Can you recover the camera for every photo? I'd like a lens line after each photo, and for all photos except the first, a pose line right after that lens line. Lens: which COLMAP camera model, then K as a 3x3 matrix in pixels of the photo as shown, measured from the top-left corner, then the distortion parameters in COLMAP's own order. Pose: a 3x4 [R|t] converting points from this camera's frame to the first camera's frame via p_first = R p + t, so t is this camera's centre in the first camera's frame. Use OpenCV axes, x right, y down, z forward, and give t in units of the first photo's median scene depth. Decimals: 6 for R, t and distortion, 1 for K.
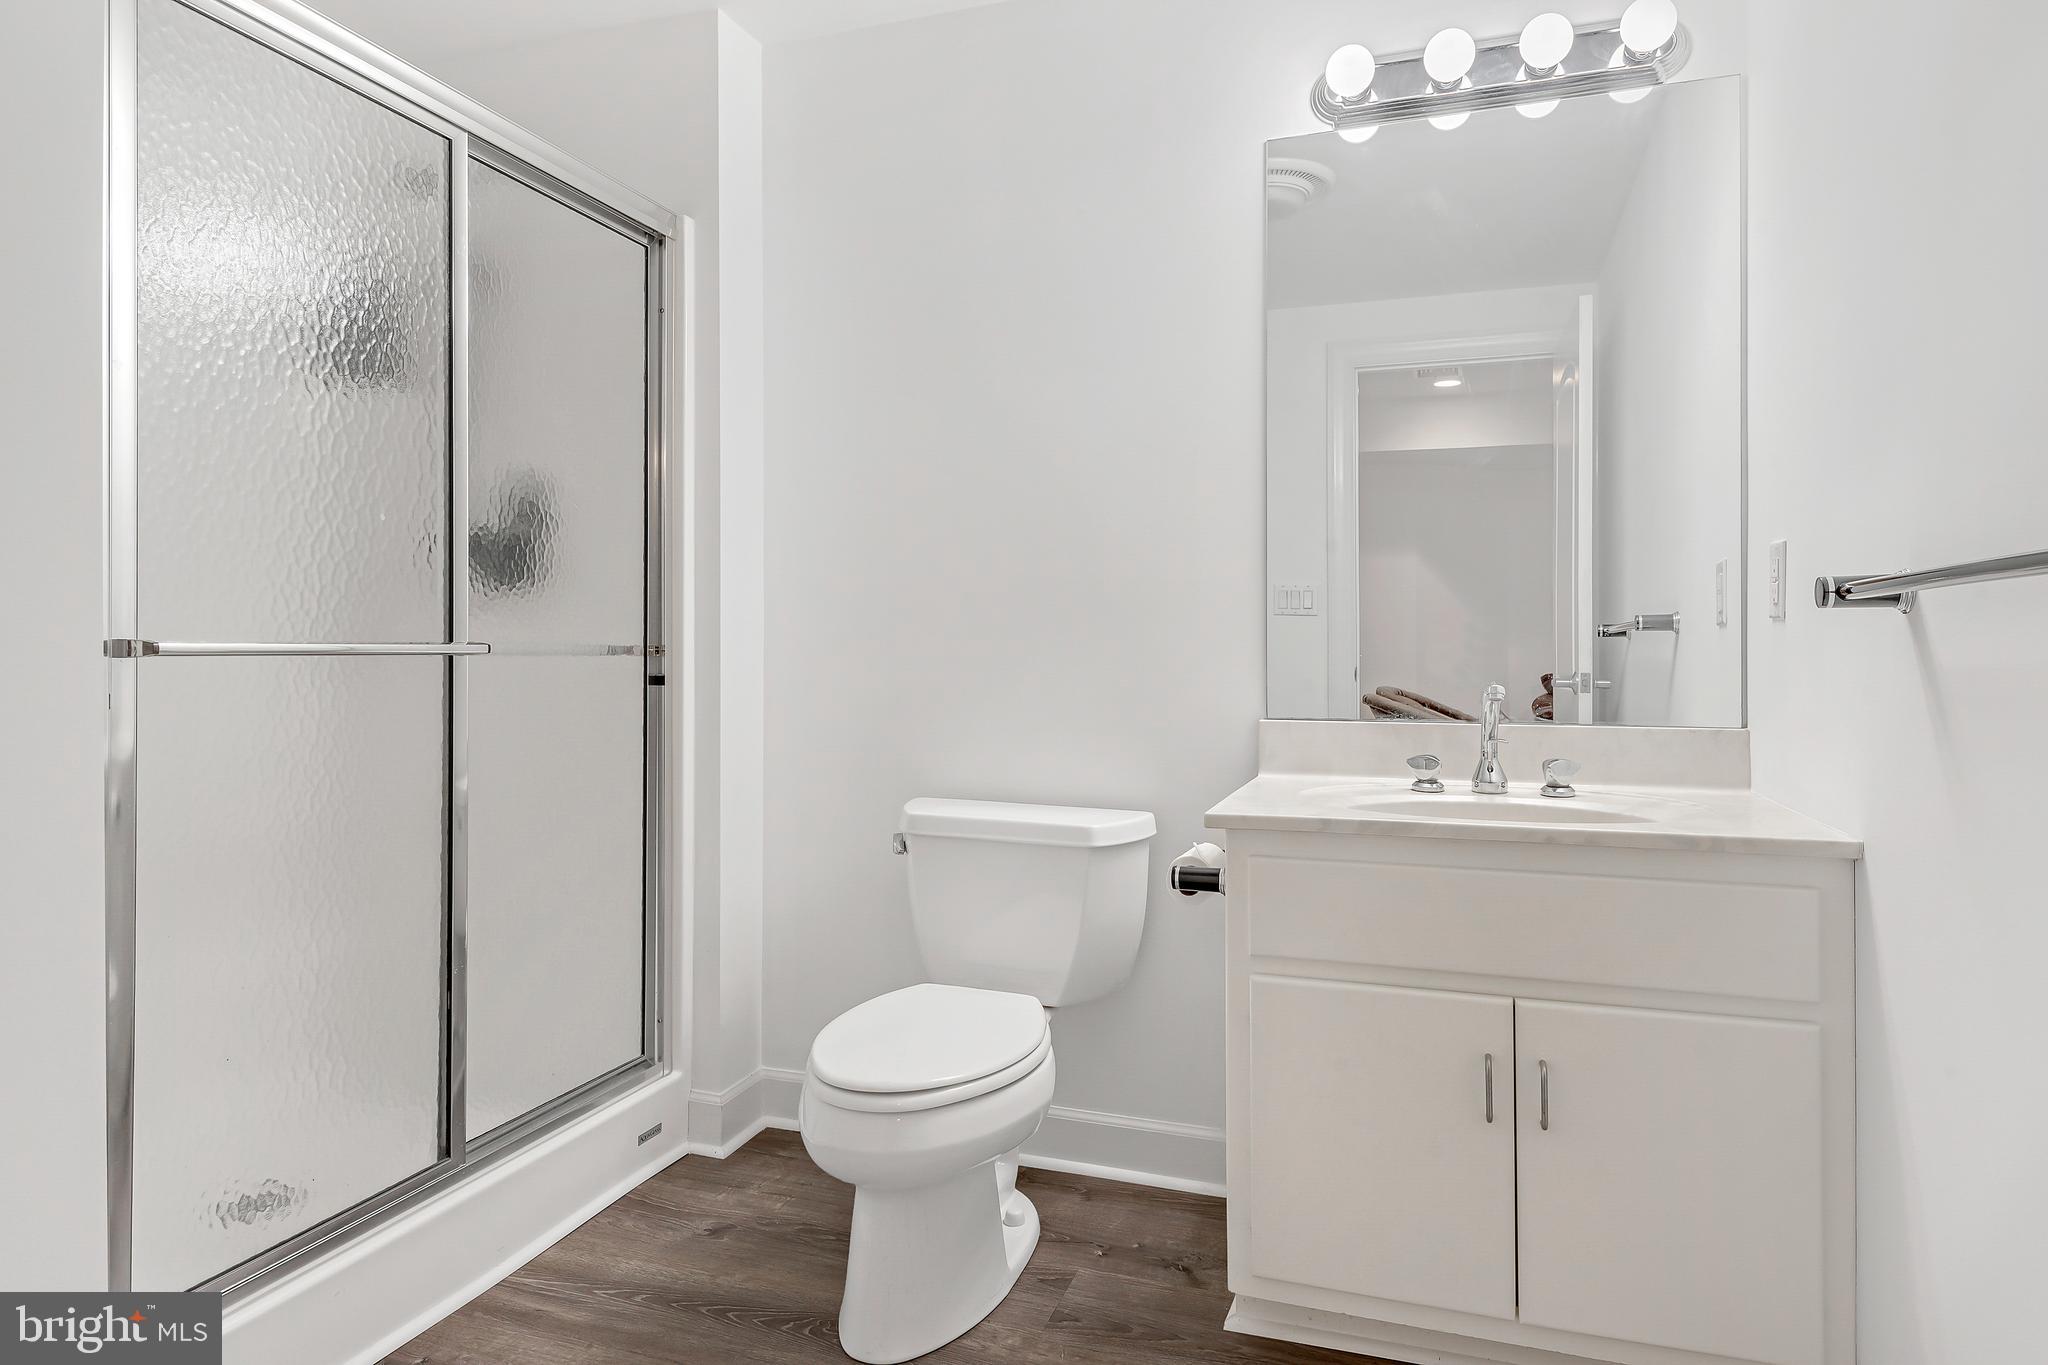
lens RADIAL K [[1189.2, 0, 1014.0], [0, 1189.2, 683.3], [0, 0, 1]] dist [0.015383, -0.003342]
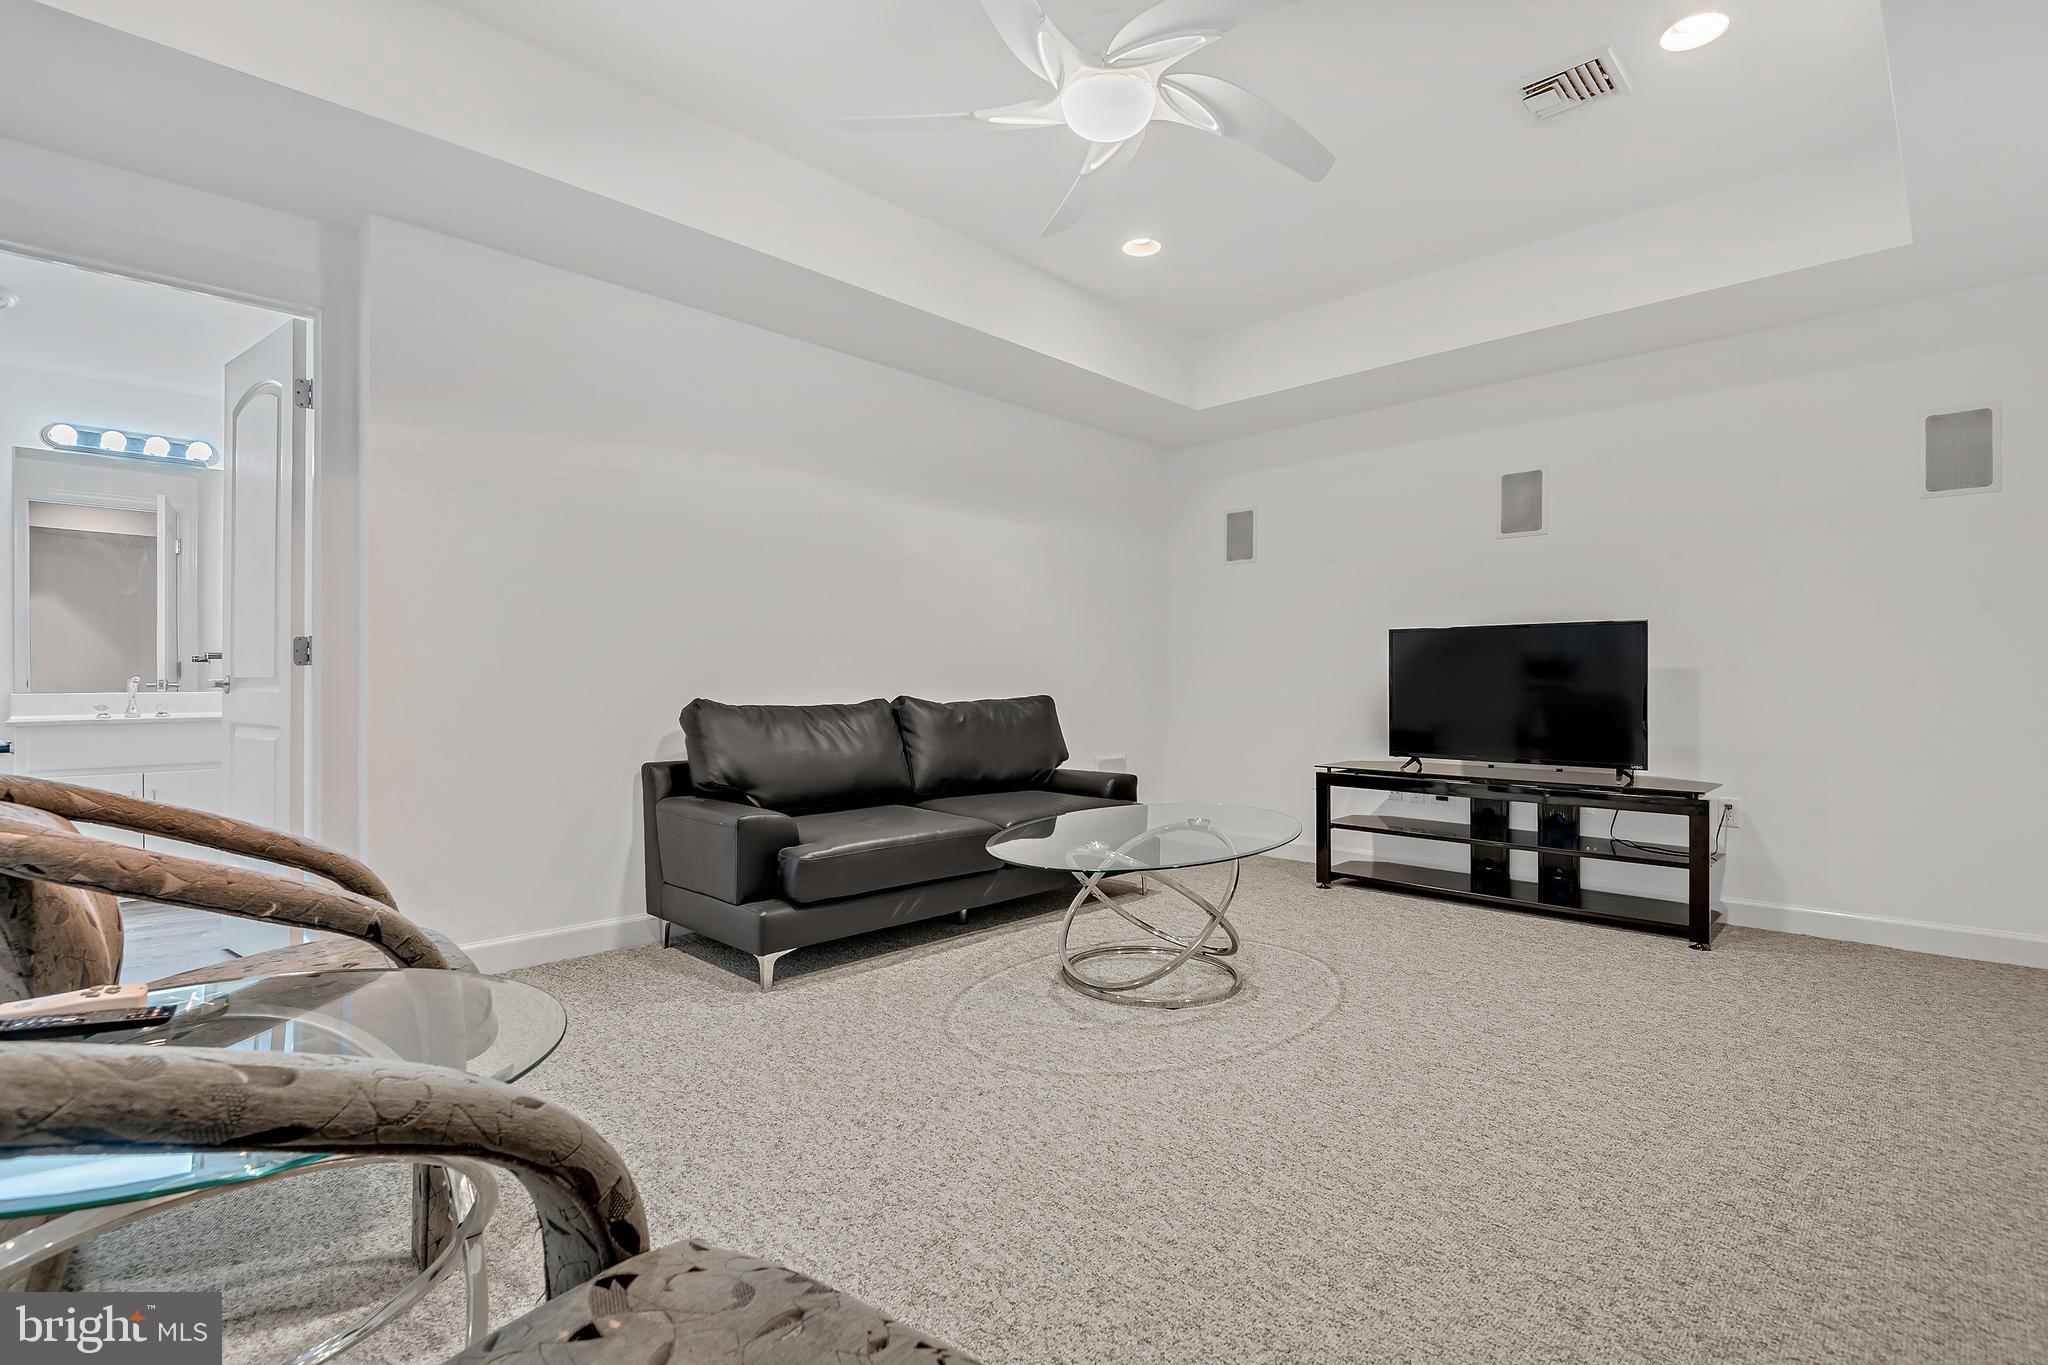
lens RADIAL K [[983.1, 0, 1011.3], [0, 983.1, 682.0], [0, 0, 1]] dist [0.017555, -0.004862]
pose [[0.453404, -0.007930, 0.891270, -0.708988], [0.000810, 0.999964, 0.008484, -0.000611], [-0.891305, -0.003125, 0.453394, -1.792713]]
